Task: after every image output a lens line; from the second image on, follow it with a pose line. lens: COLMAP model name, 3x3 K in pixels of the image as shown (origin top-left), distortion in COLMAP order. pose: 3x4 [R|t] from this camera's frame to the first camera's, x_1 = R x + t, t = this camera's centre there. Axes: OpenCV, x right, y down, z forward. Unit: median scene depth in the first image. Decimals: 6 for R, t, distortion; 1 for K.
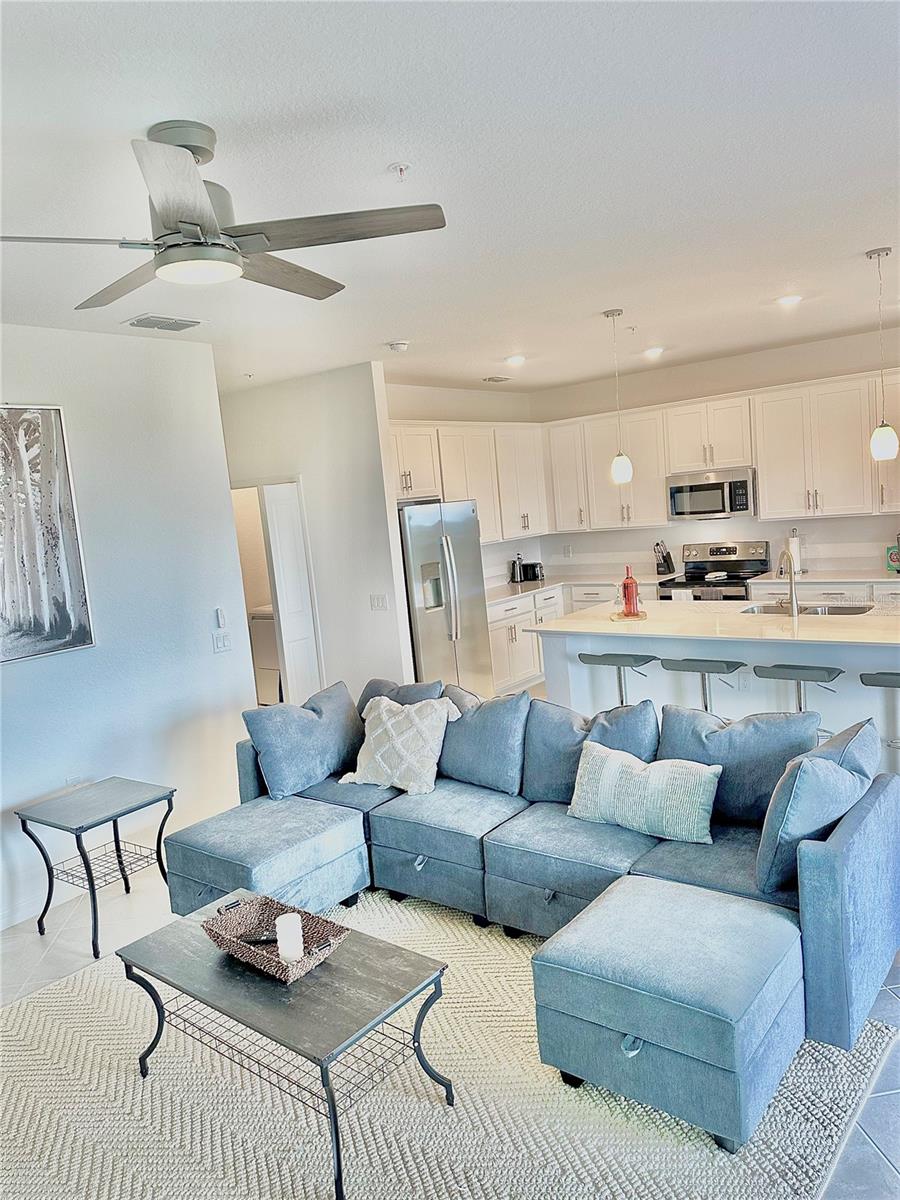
lens RADIAL K [[840.4, 0, 450.0], [0, 840.4, 600.0], [0, 0, 1]] dist [0.171692, -0.312651]
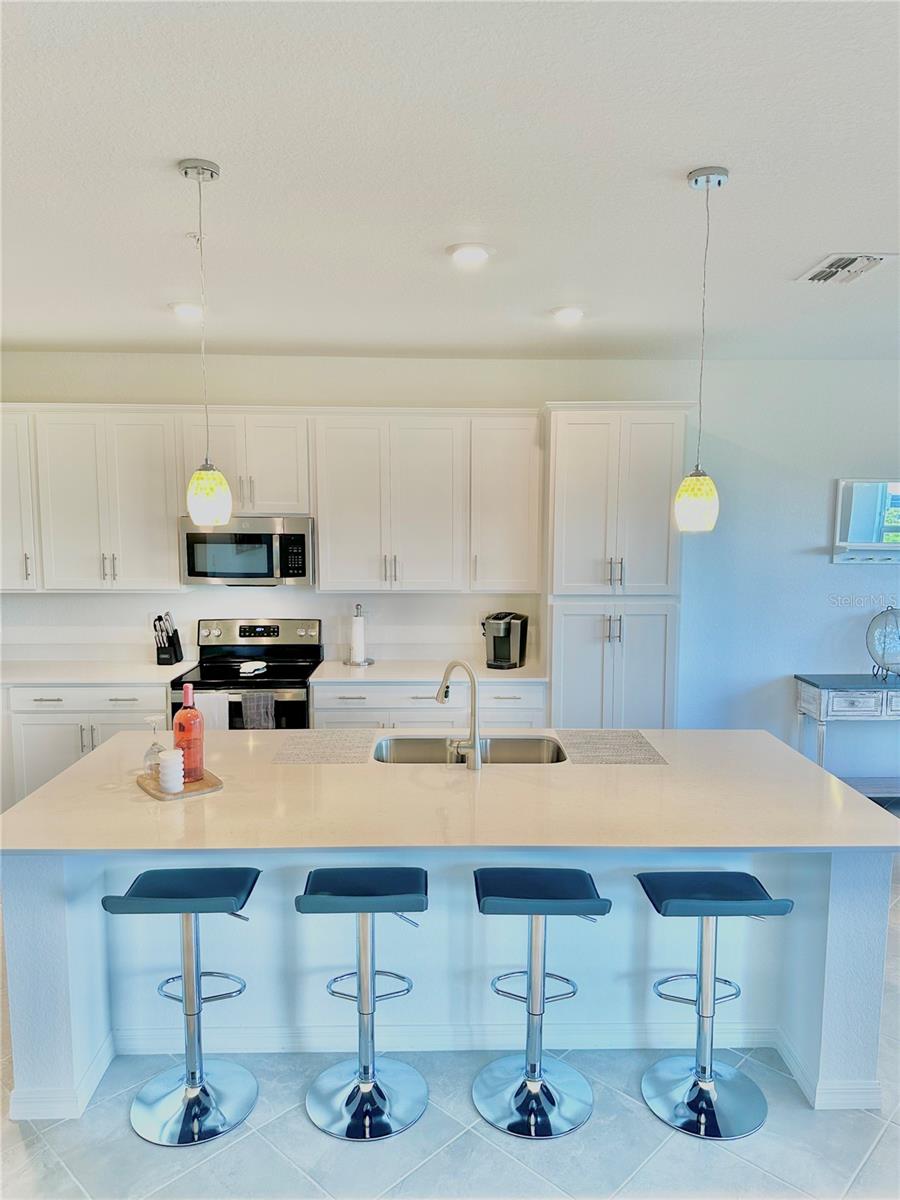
lens RADIAL K [[840.4, 0, 450.0], [0, 840.4, 600.0], [0, 0, 1]] dist [0.171692, -0.312651]
pose [[0.774649, 0.027542, 0.631791, 0.003501], [0.003302, 0.998861, -0.047593, -0.050855], [-0.632383, 0.038954, 0.773676, 0.377394]]
